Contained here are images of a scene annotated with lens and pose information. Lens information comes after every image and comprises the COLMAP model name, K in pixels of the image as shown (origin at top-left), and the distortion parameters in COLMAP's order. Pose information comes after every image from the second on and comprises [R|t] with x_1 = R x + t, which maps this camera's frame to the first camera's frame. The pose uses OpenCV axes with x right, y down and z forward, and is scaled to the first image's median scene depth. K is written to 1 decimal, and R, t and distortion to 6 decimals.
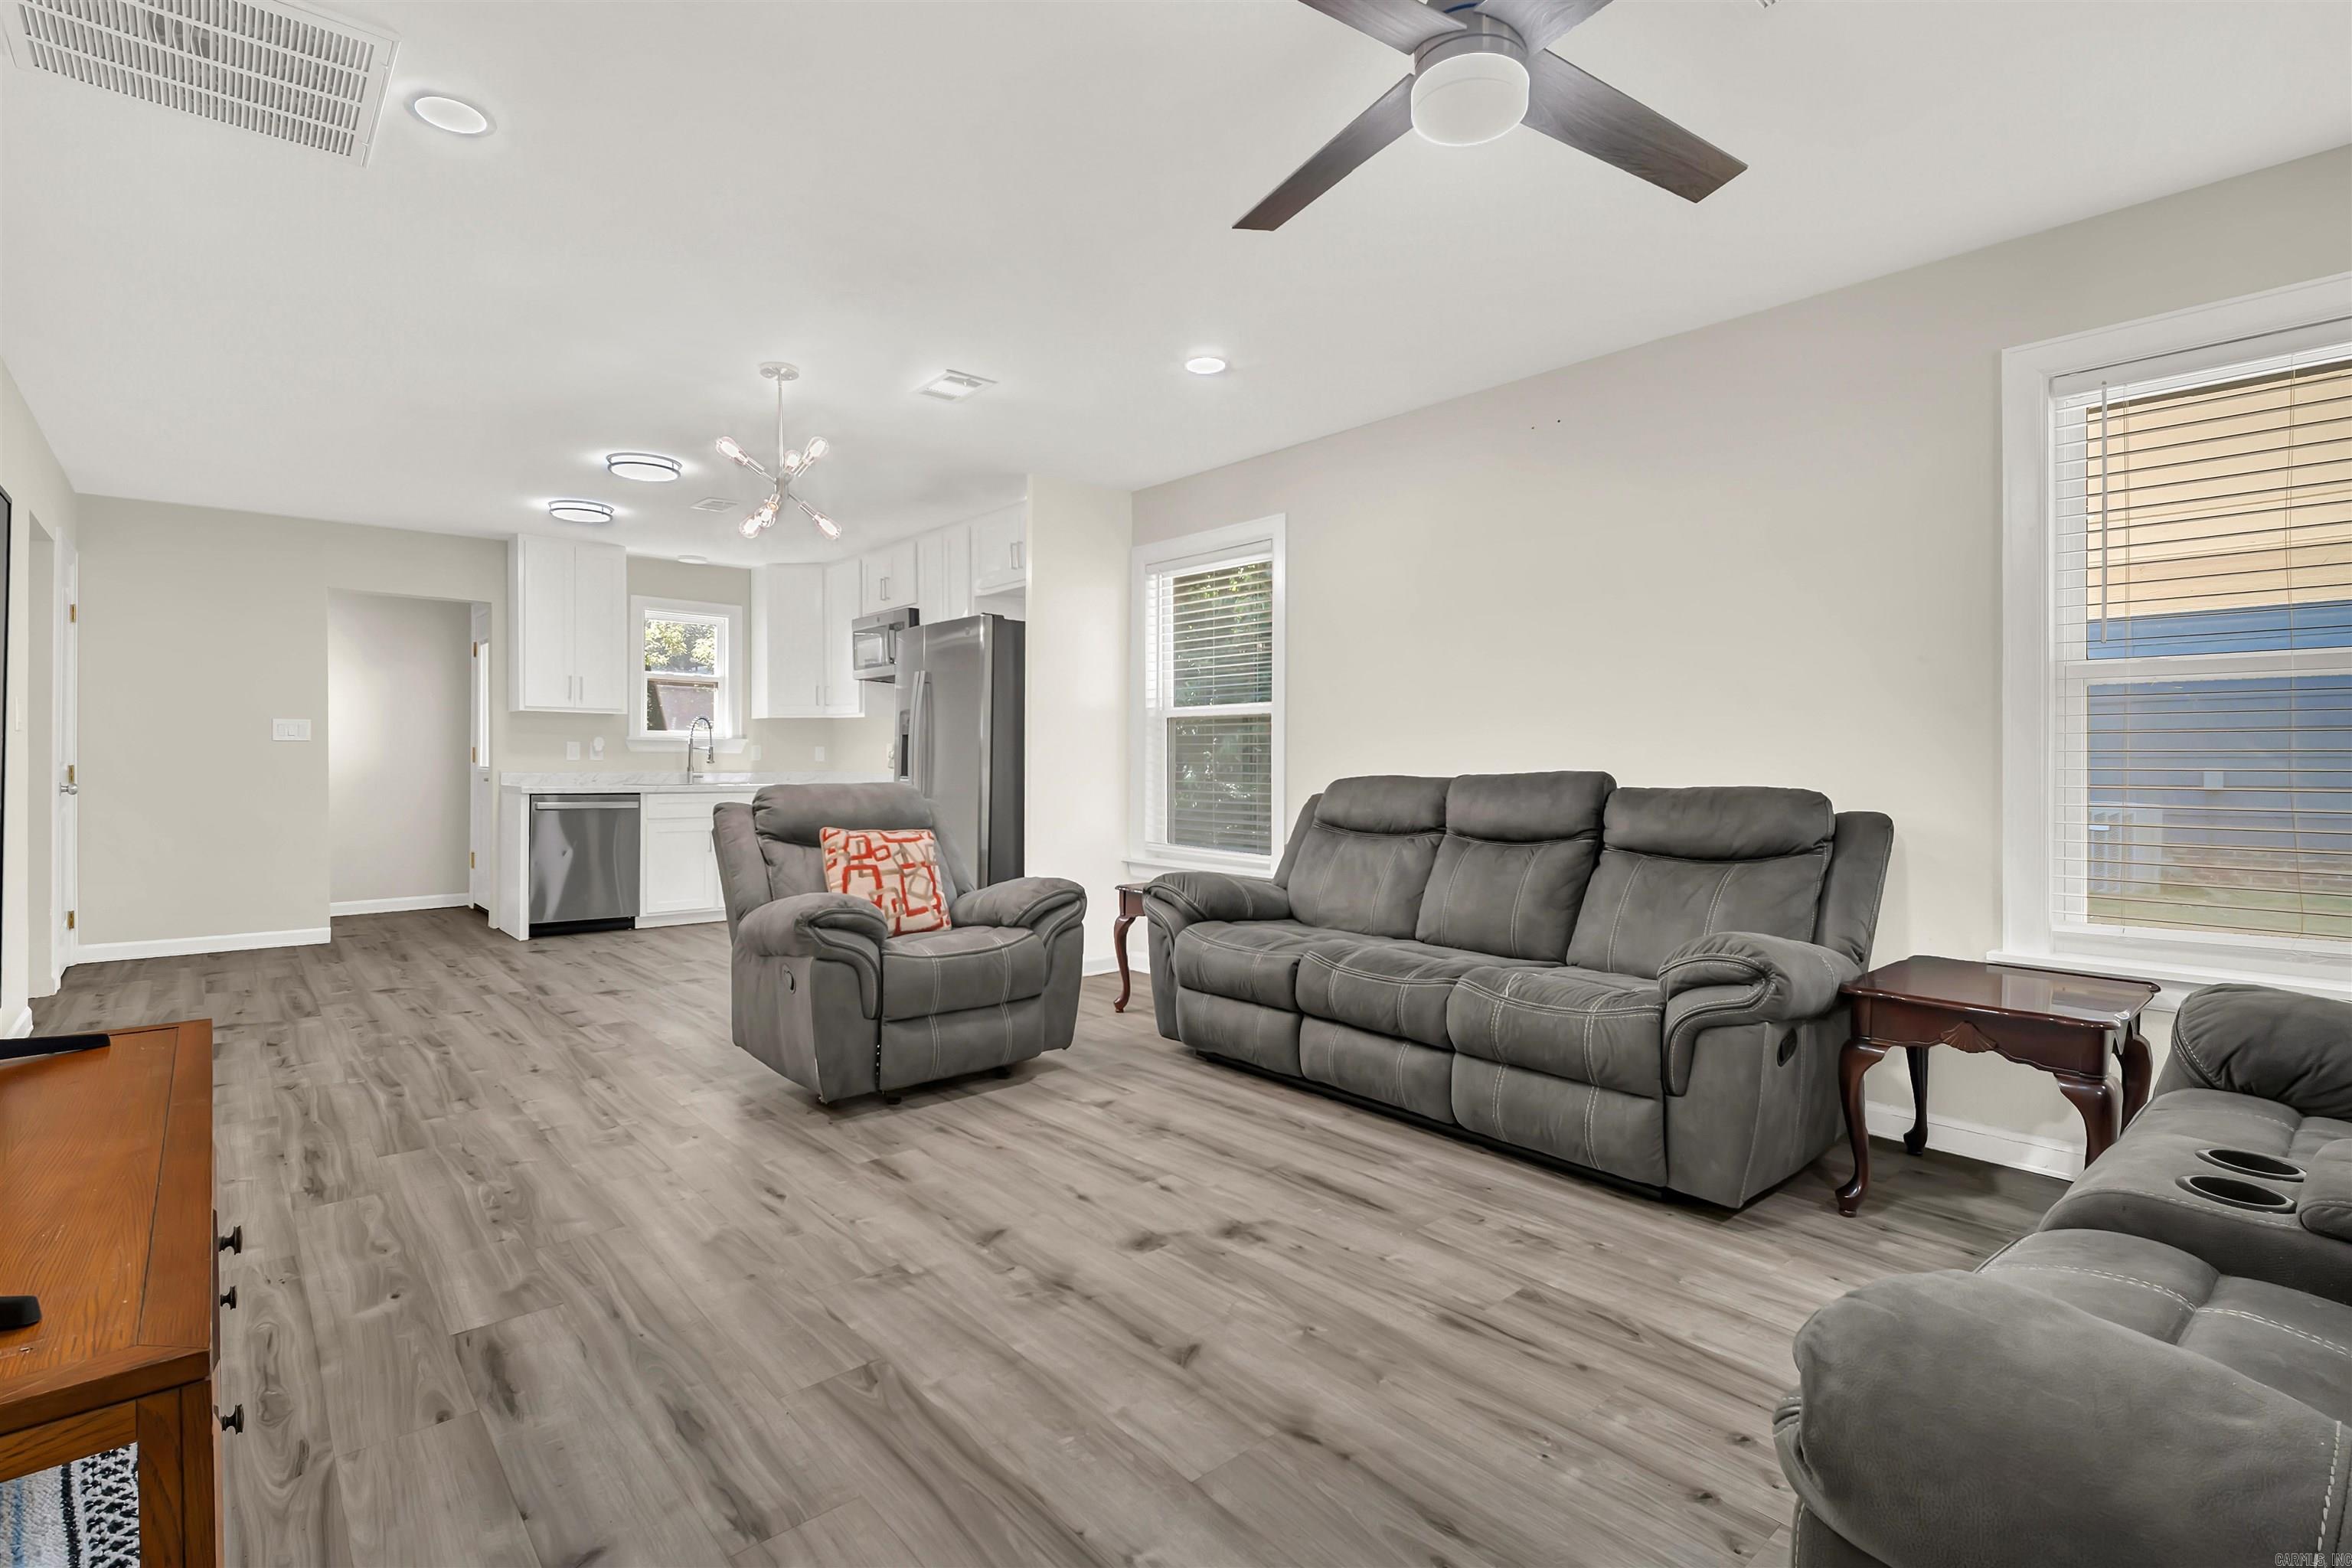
lens RADIAL K [[1095.3, 0, 1182.8], [0, 1095.3, 771.3], [0, 0, 1]] dist [0.002680, -0.011204]
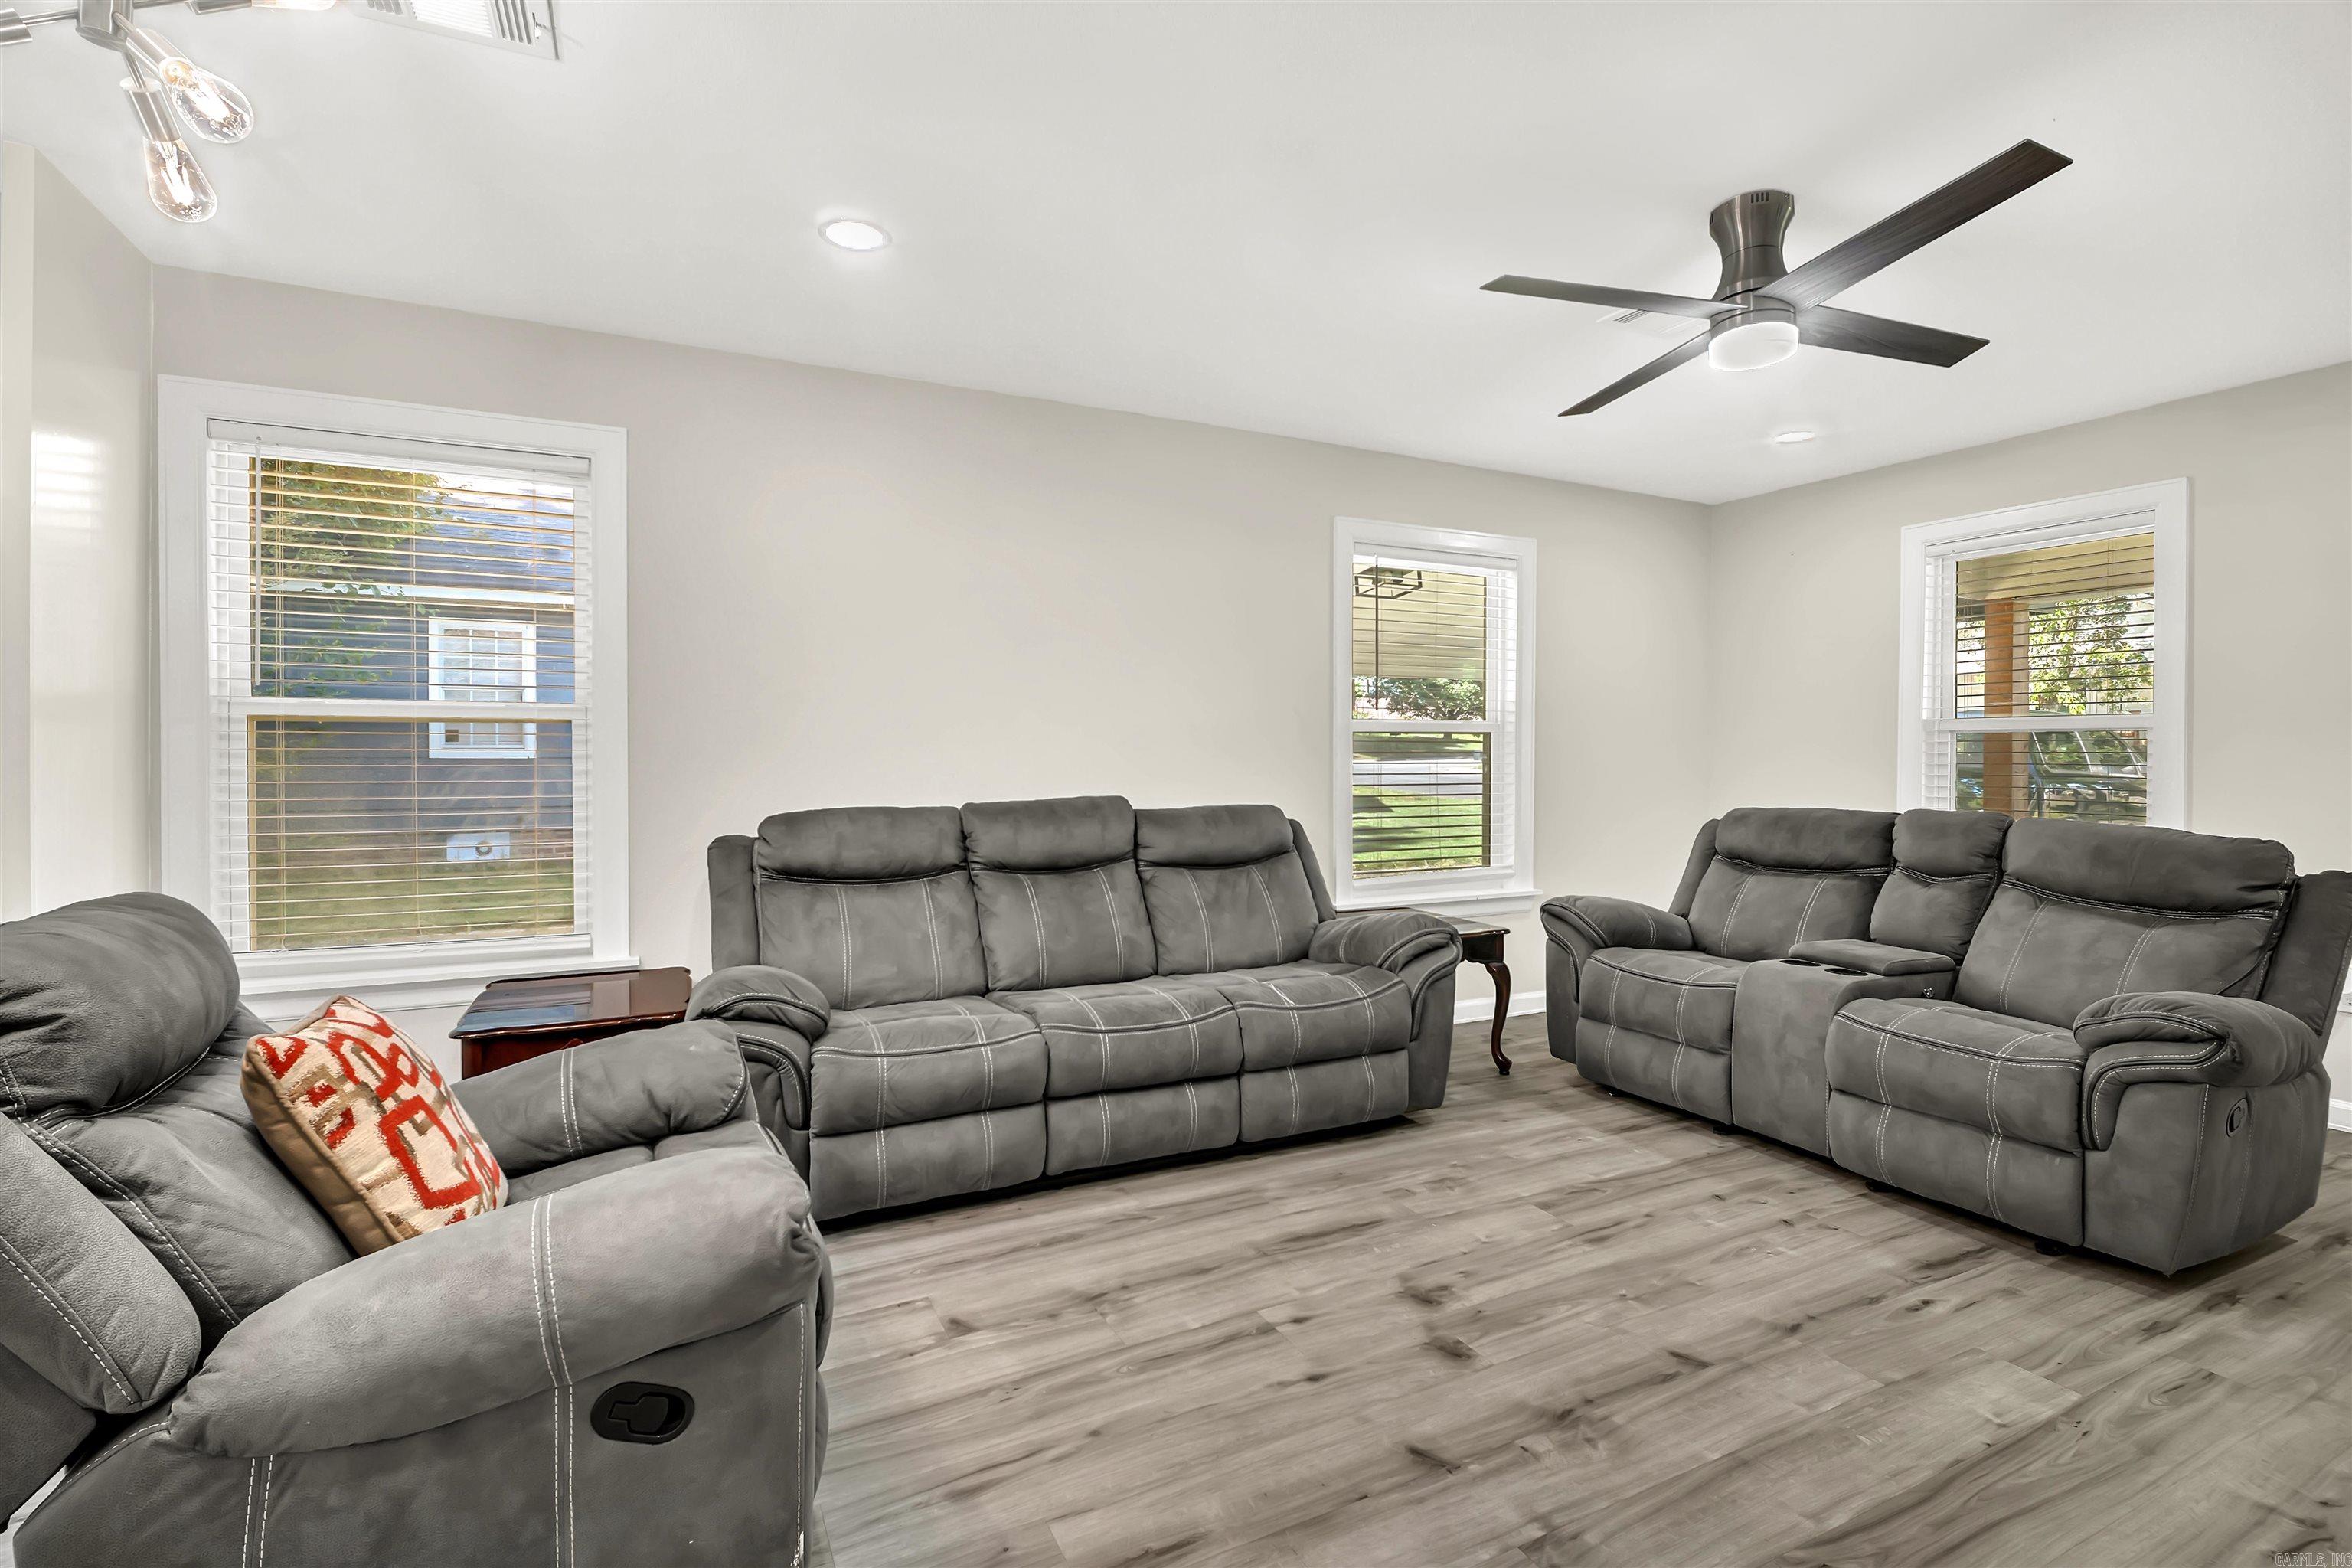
lens RADIAL K [[1072.3, 0, 1186.5], [0, 1072.3, 769.7], [0, 0, 1]] dist [-0.004449, -0.001547]
pose [[0.252658, -0.017006, 0.967406, -0.825850], [0.007600, 0.999850, 0.015592, -0.055035], [-0.967526, 0.003413, 0.252749, 0.875190]]
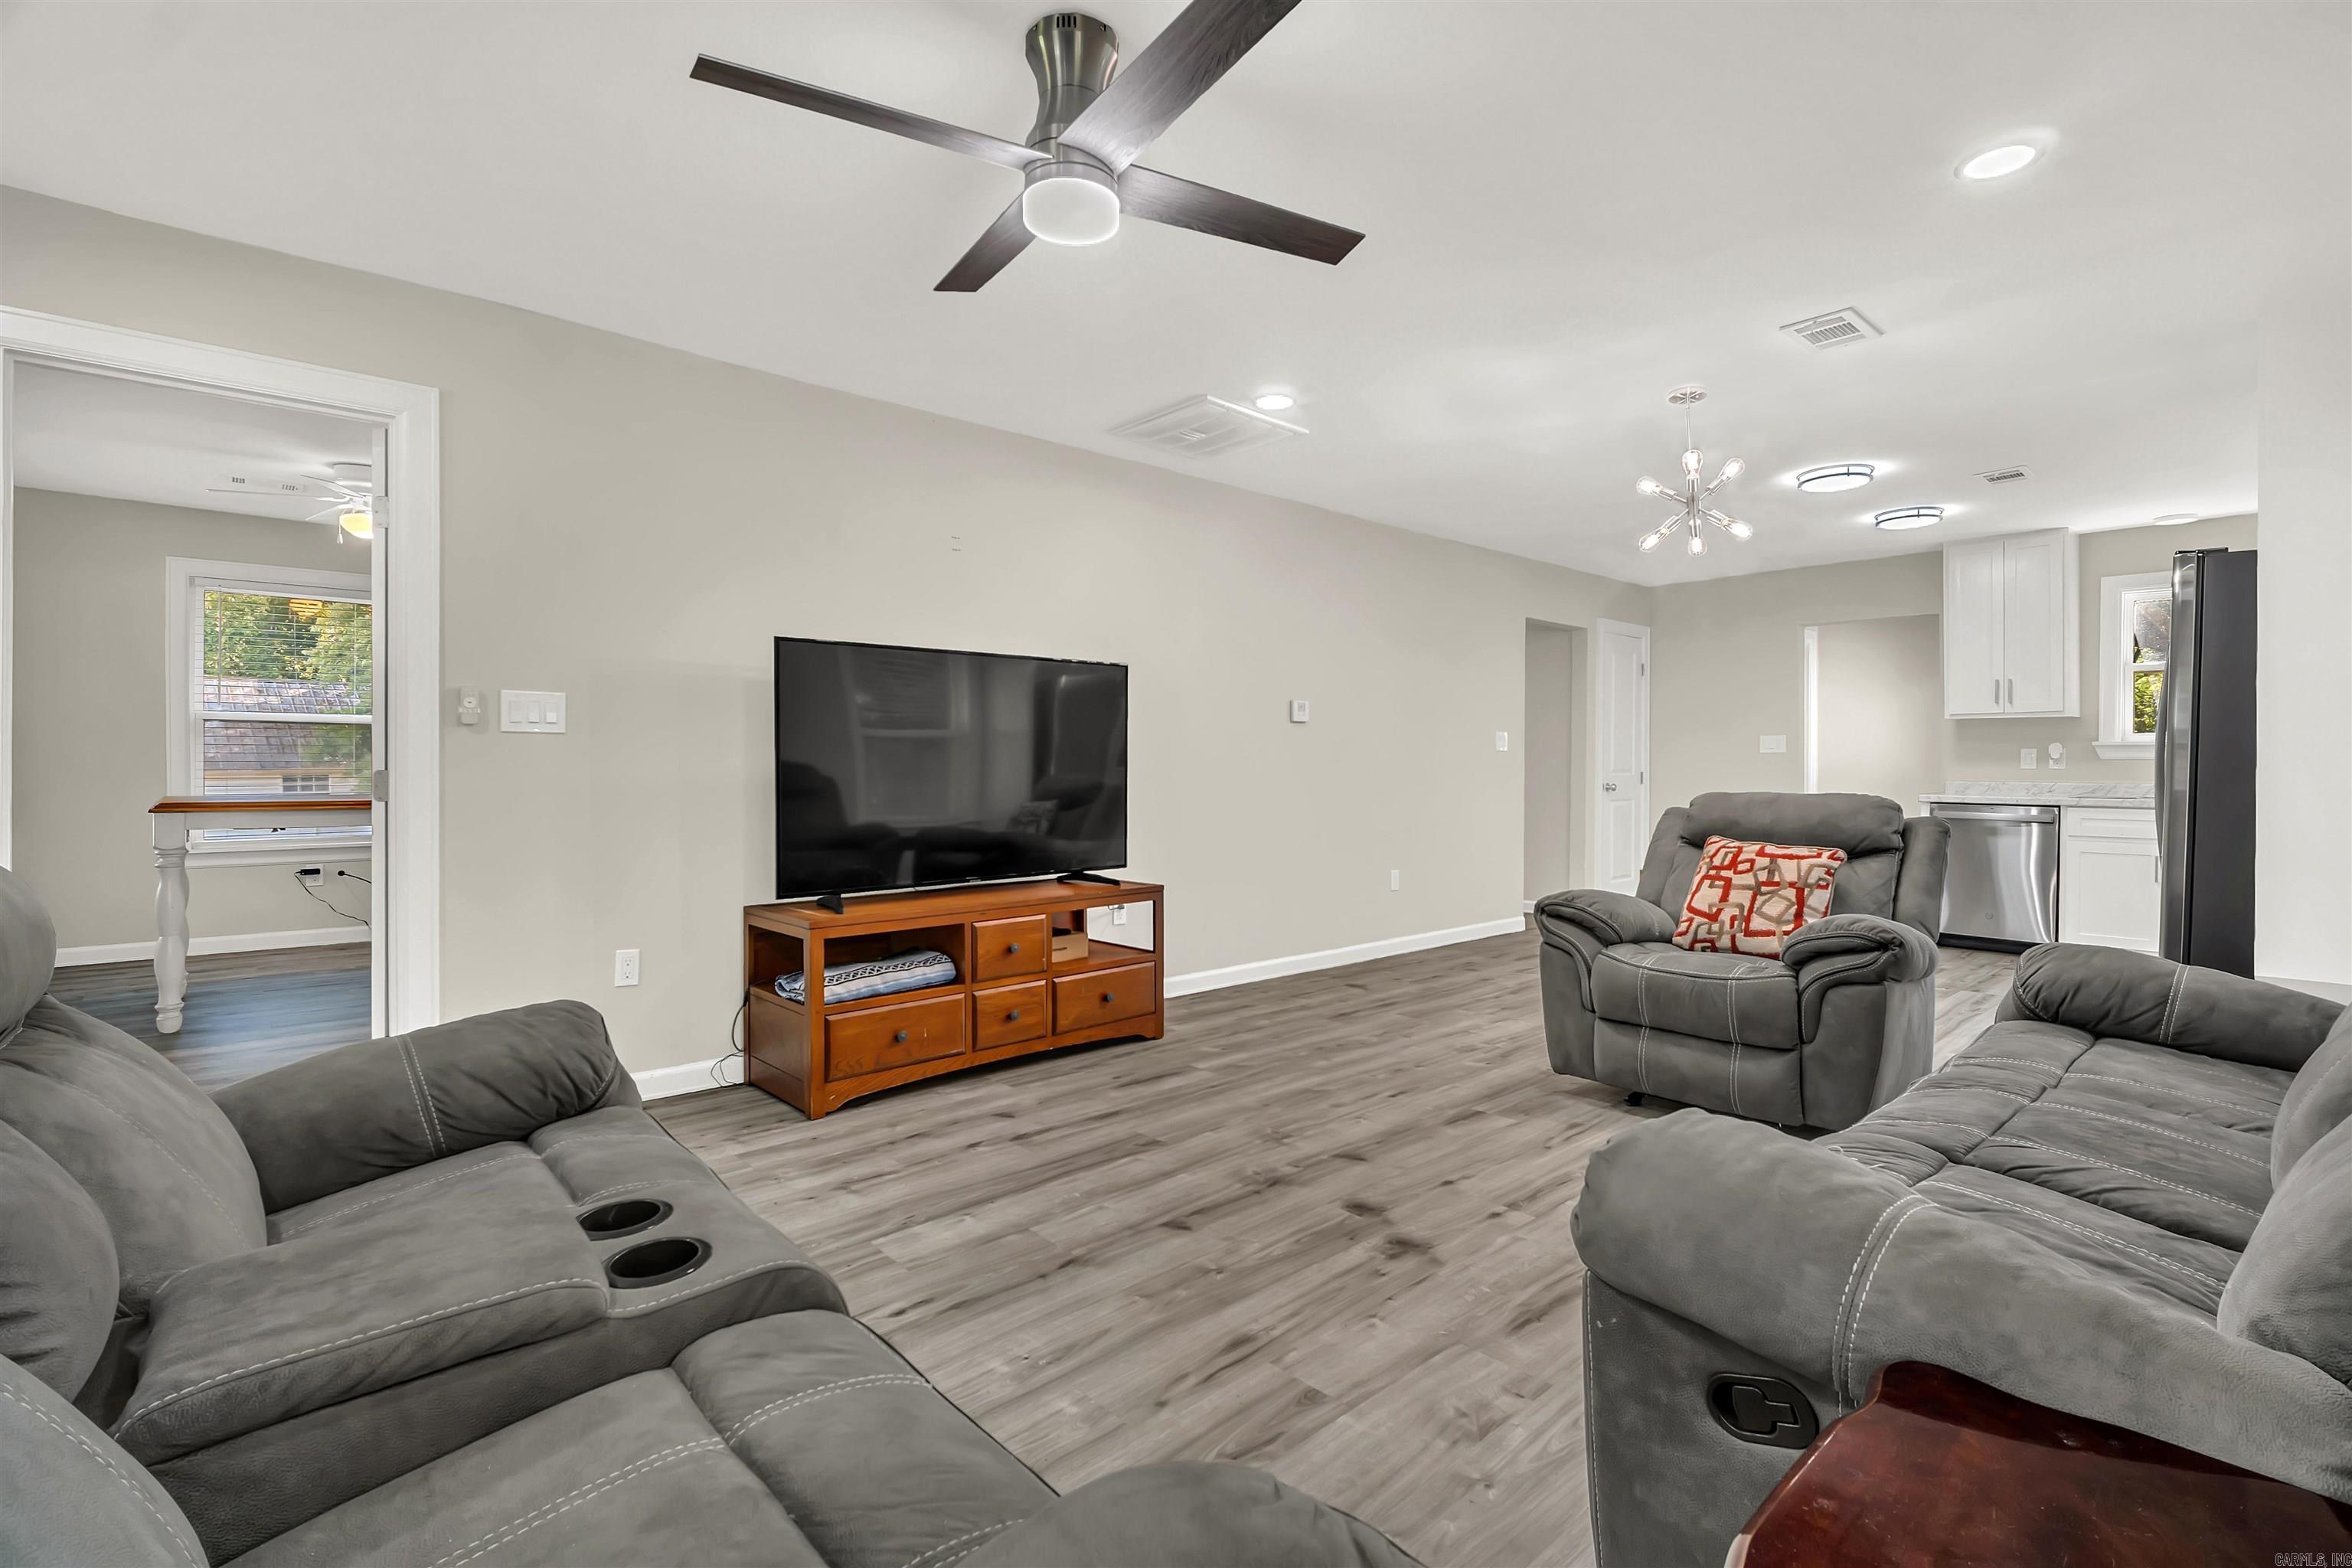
lens RADIAL K [[1075.8, 0, 1170.4], [0, 1075.8, 773.0], [0, 0, 1]] dist [0.000180, -0.017160]
pose [[0.004676, 0.003351, -0.999983, 0.921423], [-0.009490, 0.999950, 0.003306, -0.006271], [0.999944, 0.009474, 0.004707, 0.708382]]
